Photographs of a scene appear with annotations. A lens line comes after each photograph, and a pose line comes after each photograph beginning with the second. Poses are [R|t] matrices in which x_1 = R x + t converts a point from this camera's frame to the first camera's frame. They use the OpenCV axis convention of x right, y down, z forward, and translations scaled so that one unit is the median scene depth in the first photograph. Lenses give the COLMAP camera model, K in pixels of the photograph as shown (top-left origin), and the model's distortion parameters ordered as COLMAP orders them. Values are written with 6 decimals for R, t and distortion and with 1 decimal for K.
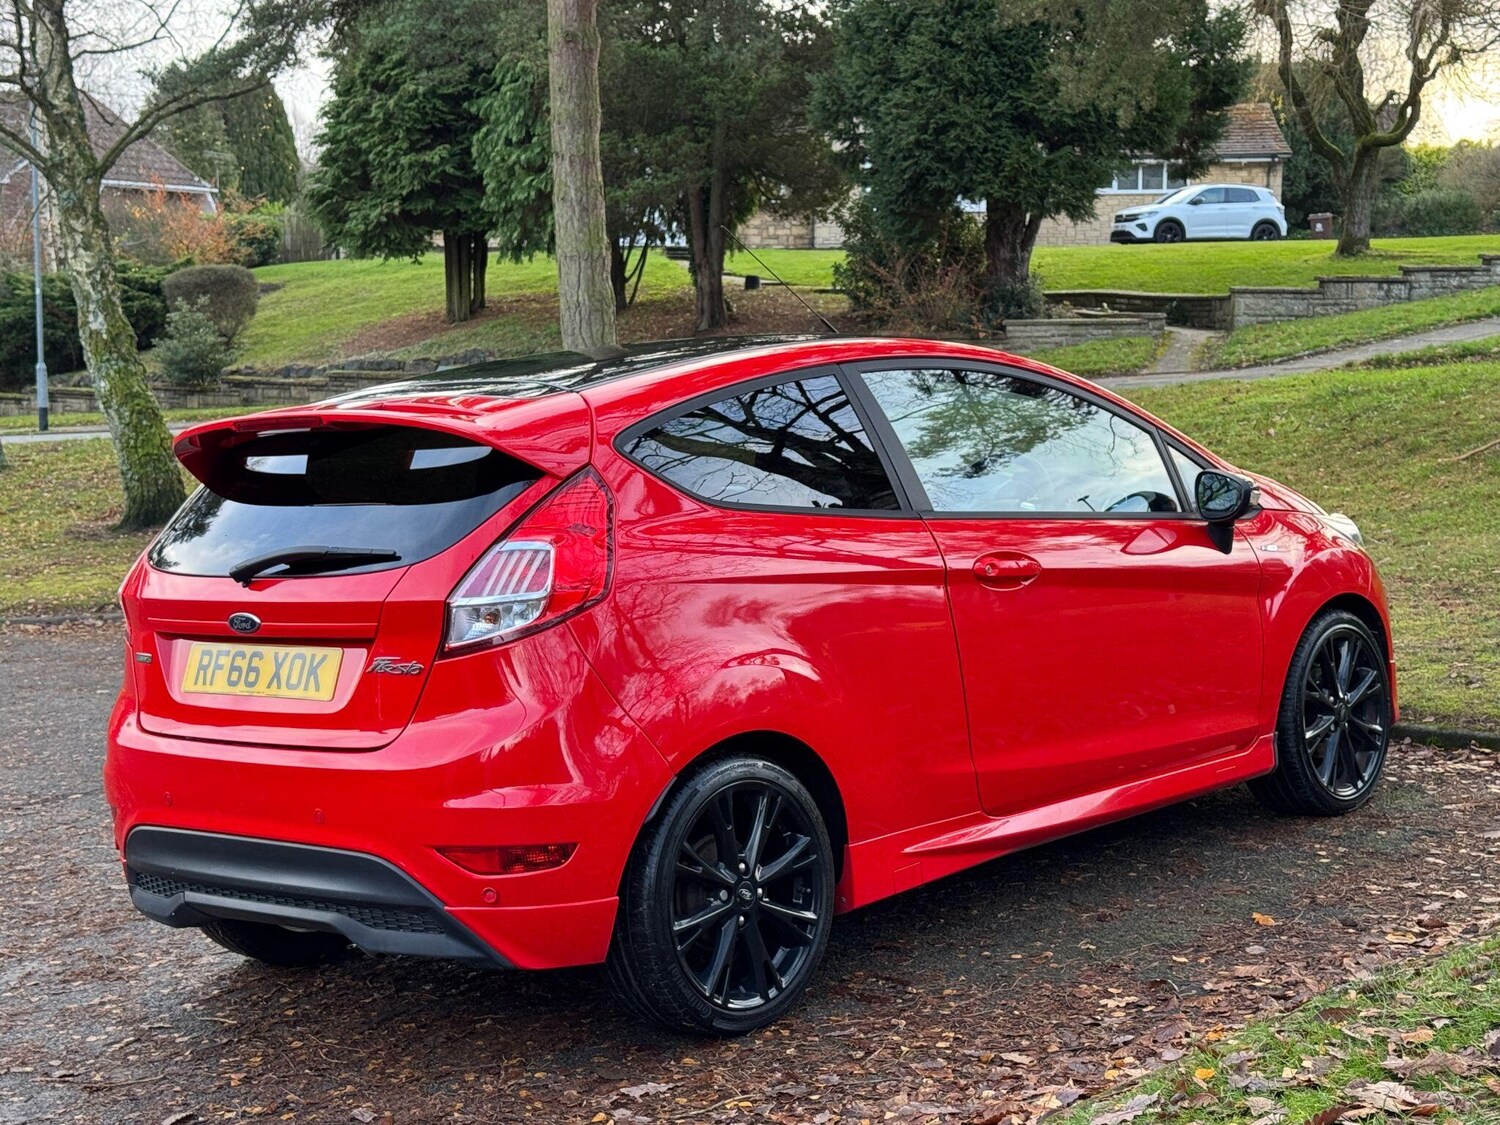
lens RADIAL K [[2662.0, 0, 746.1], [0, 2662.0, 559.2], [0, 0, 1]] dist [0.070893, 0.000000]
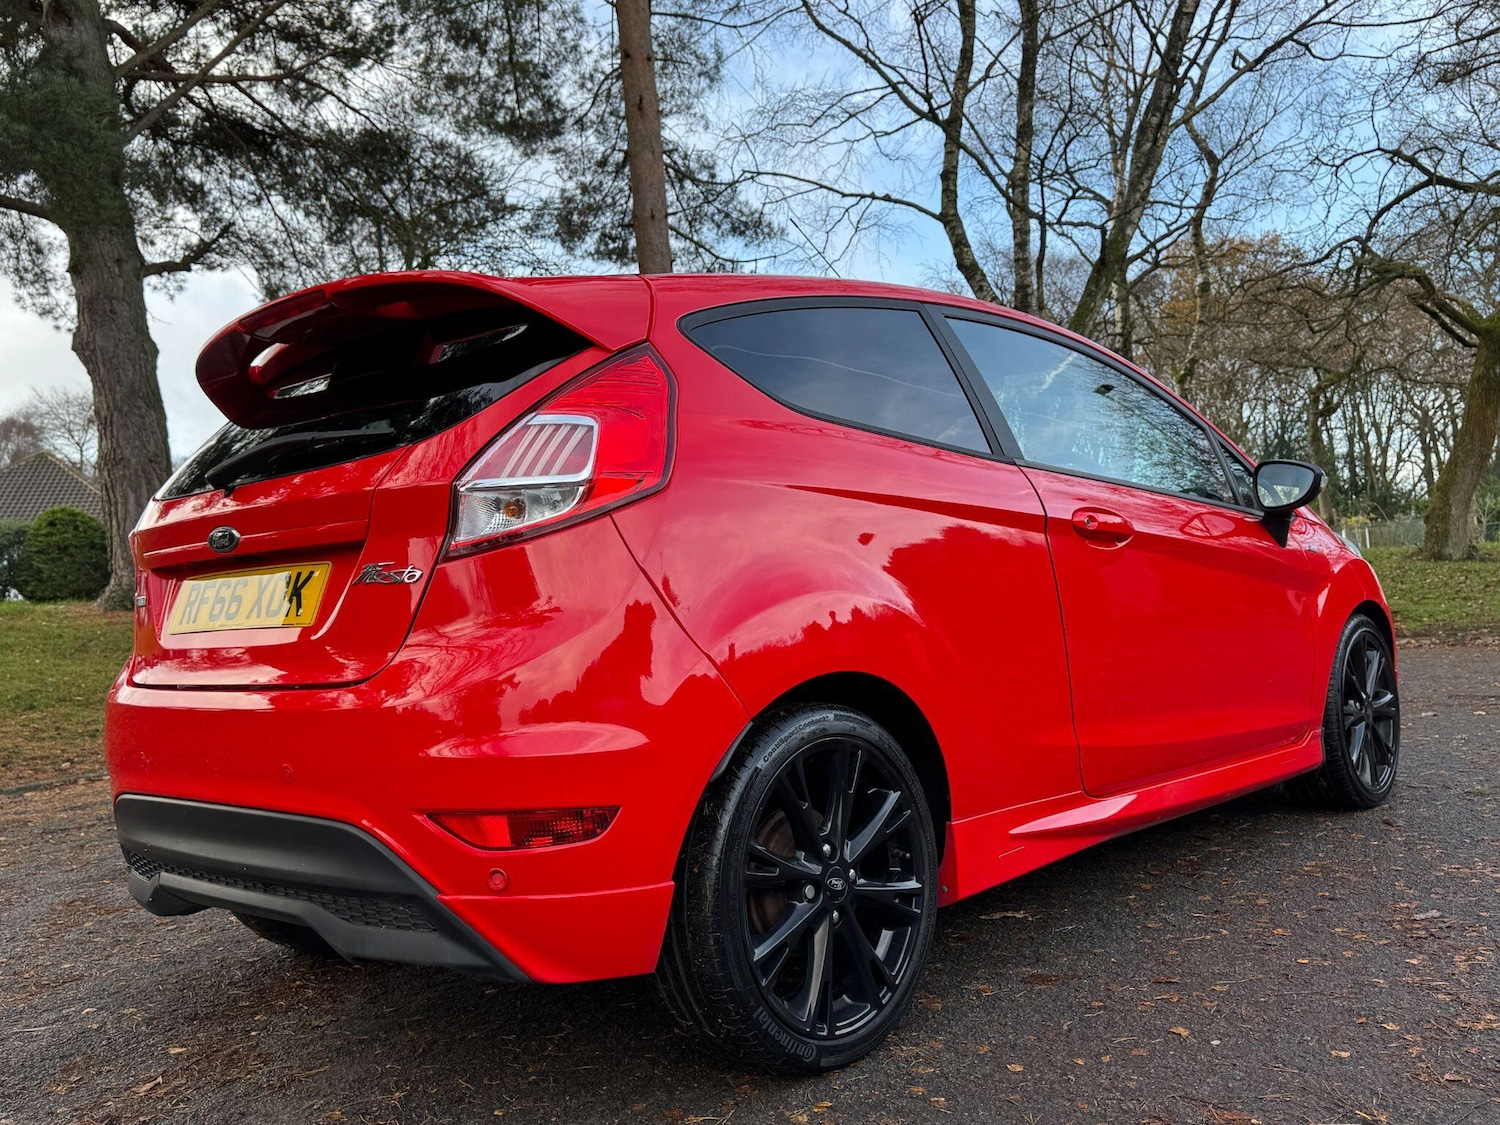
lens RADIAL K [[1333.5, 0, 748.7], [0, 1333.5, 567.4], [0, 0, 1]] dist [0.054538, -0.089660]
pose [[0.999957, 0.008269, -0.004224, -0.025734], [-0.008673, 0.994229, -0.106928, 0.077281], [0.003315, 0.106960, 0.994258, 0.608151]]
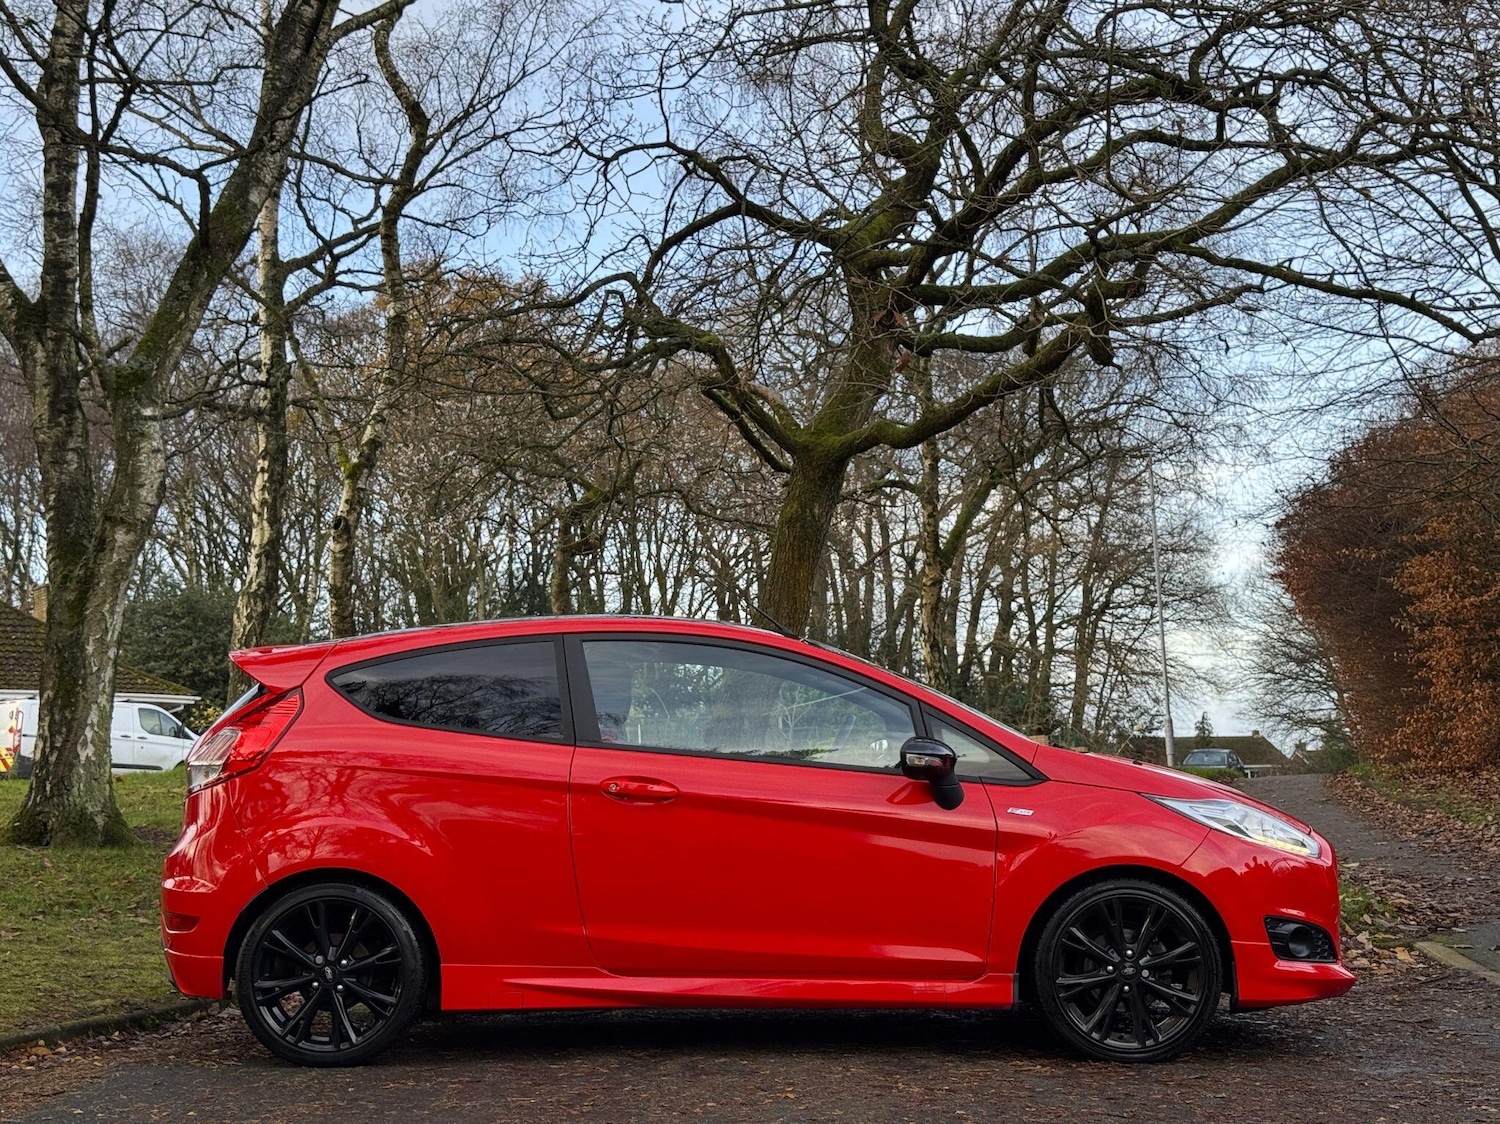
lens RADIAL K [[1989.8, 0, 740.4], [0, 1989.8, 546.8], [0, 0, 1]] dist [0.096819, 0.000000]
pose [[0.889948, 0.097309, 0.445560, 0.163199], [-0.003466, 0.978387, -0.206753, -0.007049], [-0.456049, 0.182455, 0.871051, 0.943147]]
